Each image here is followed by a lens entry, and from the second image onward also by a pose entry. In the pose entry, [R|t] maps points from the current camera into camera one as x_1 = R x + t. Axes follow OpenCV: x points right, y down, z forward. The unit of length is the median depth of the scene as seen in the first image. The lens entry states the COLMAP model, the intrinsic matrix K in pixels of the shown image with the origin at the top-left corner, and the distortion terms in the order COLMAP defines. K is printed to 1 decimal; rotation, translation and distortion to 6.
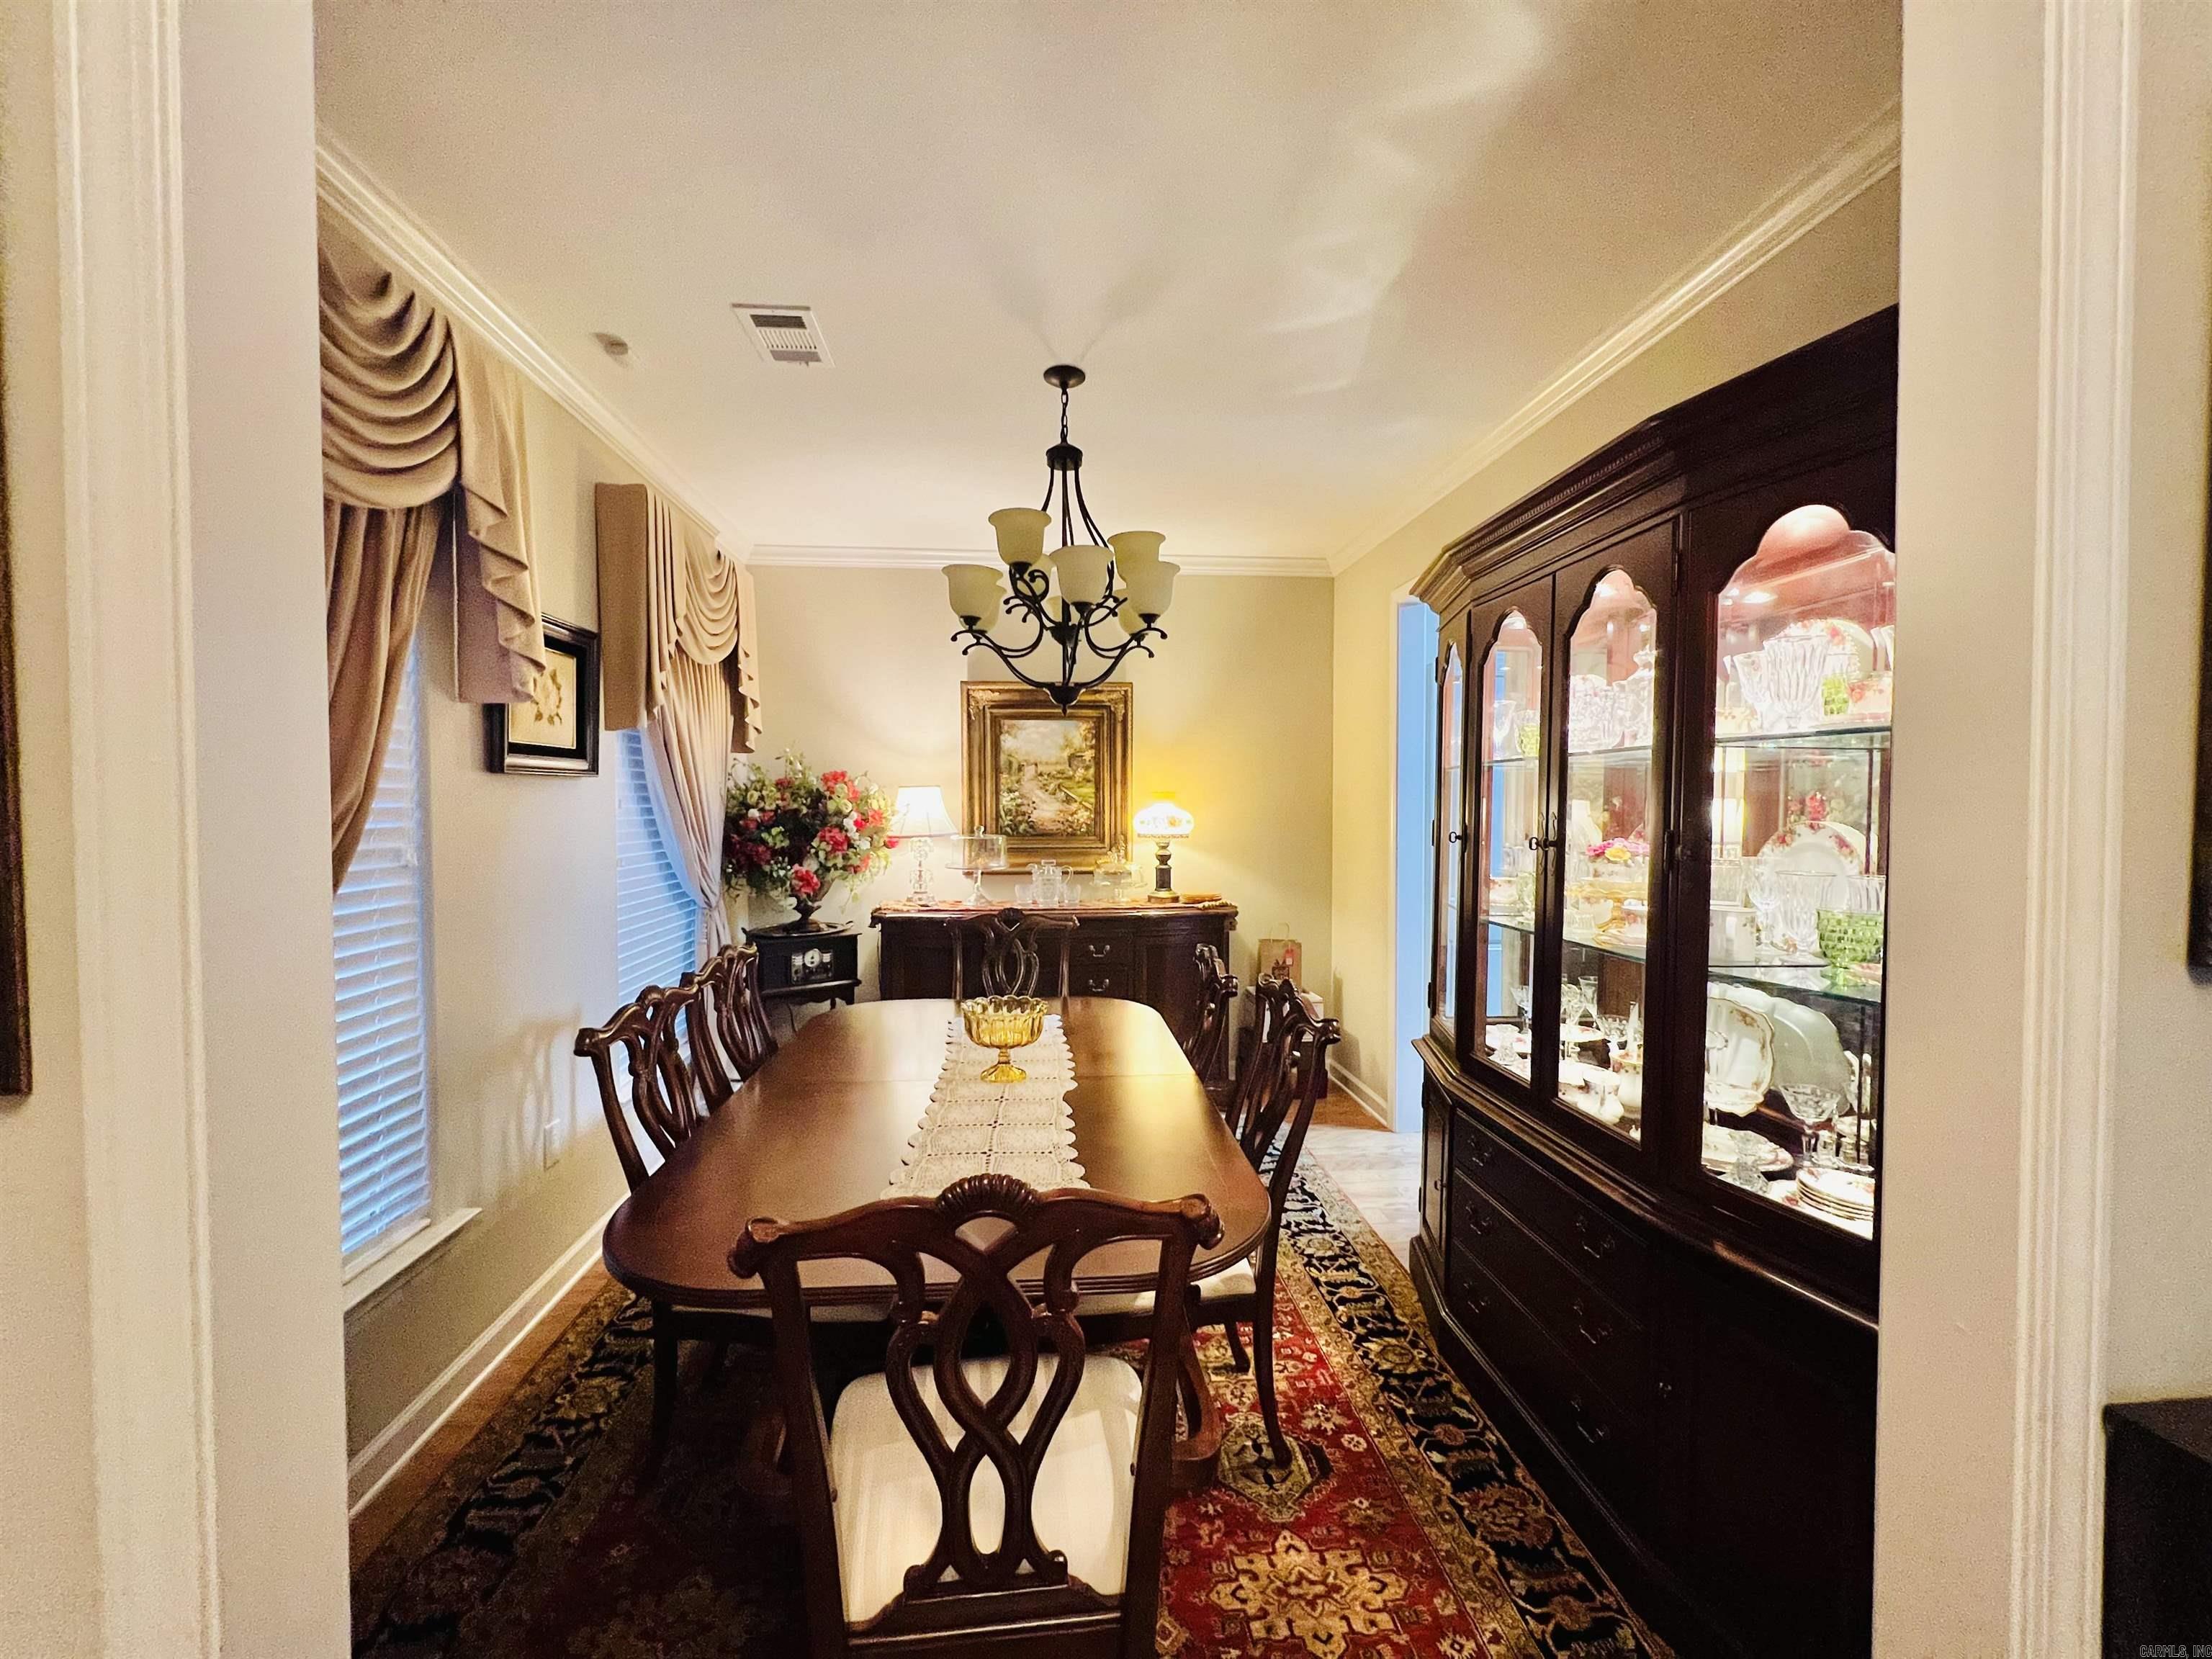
lens RADIAL K [[887.3, 0, 1104.4], [0, 887.3, 834.7], [0, 0, 1]] dist [-0.000019, 0.000002]
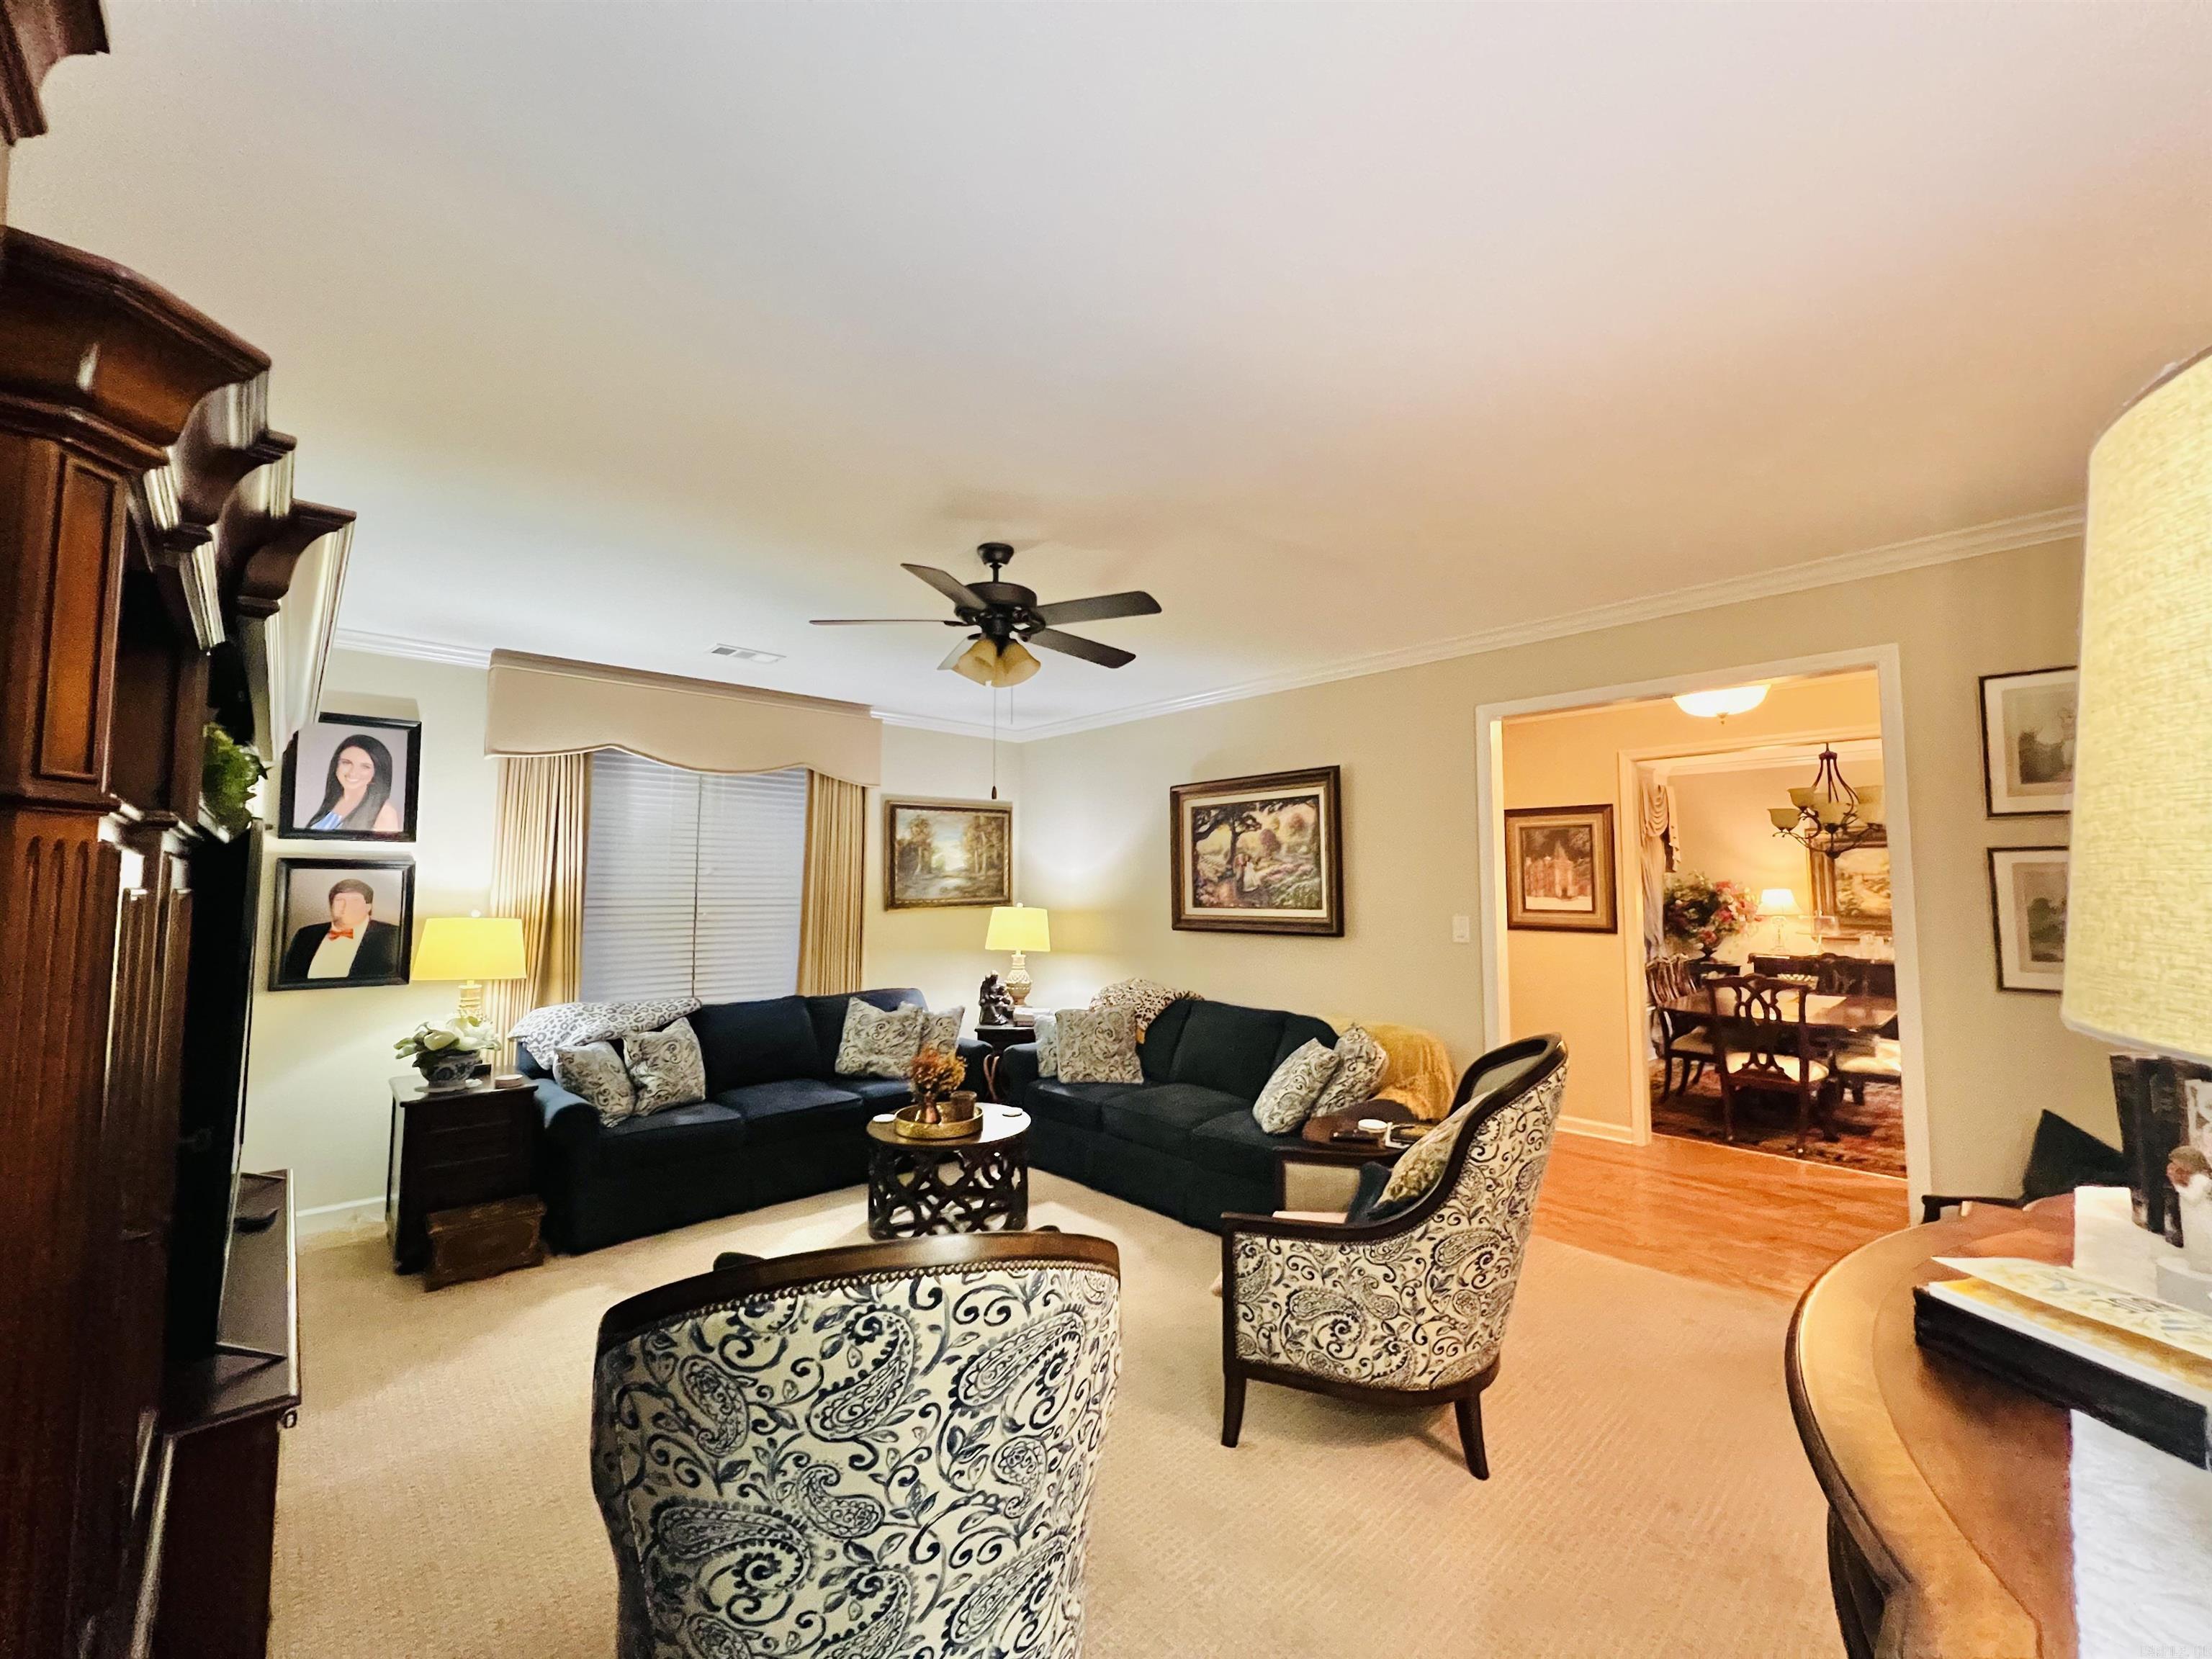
lens RADIAL K [[885.0, 0, 1098.7], [0, 885.0, 828.0], [0, 0, 1]] dist [0.001653, 0.000086]
pose [[0.609468, -0.054189, -0.790957, 0.416396], [-0.026464, 0.995715, -0.088608, 0.022022], [0.792369, 0.074936, 0.605422, -1.307859]]
